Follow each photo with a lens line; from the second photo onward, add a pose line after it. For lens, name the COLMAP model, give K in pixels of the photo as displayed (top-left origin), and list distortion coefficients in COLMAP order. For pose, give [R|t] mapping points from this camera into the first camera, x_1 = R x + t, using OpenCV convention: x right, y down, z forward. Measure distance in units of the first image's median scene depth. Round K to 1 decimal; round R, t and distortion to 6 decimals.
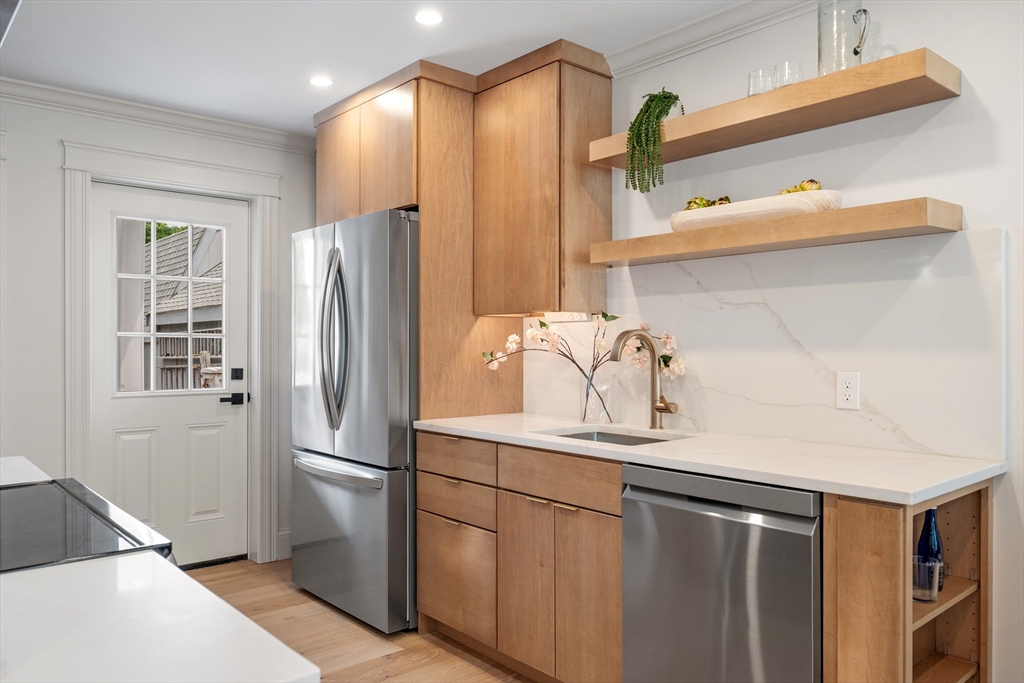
lens RADIAL K [[745.9, 0, 516.9], [0, 745.9, 348.6], [0, 0, 1]] dist [-0.000475, 0.002297]
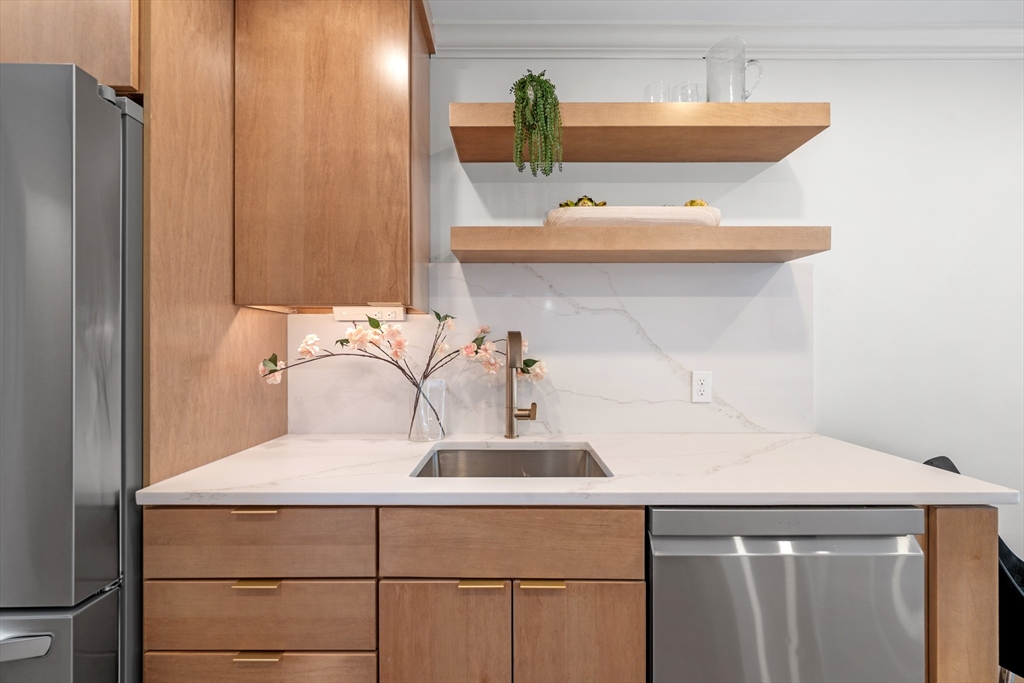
lens RADIAL K [[406.0, 0, 513.6], [0, 406.0, 349.1], [0, 0, 1]] dist [-0.001314, 0.000471]
pose [[0.653498, -0.001635, 0.756927, -0.193158], [0.003907, 0.999992, -0.001213, -0.003393], [-0.756918, 0.003750, 0.653499, 0.642970]]
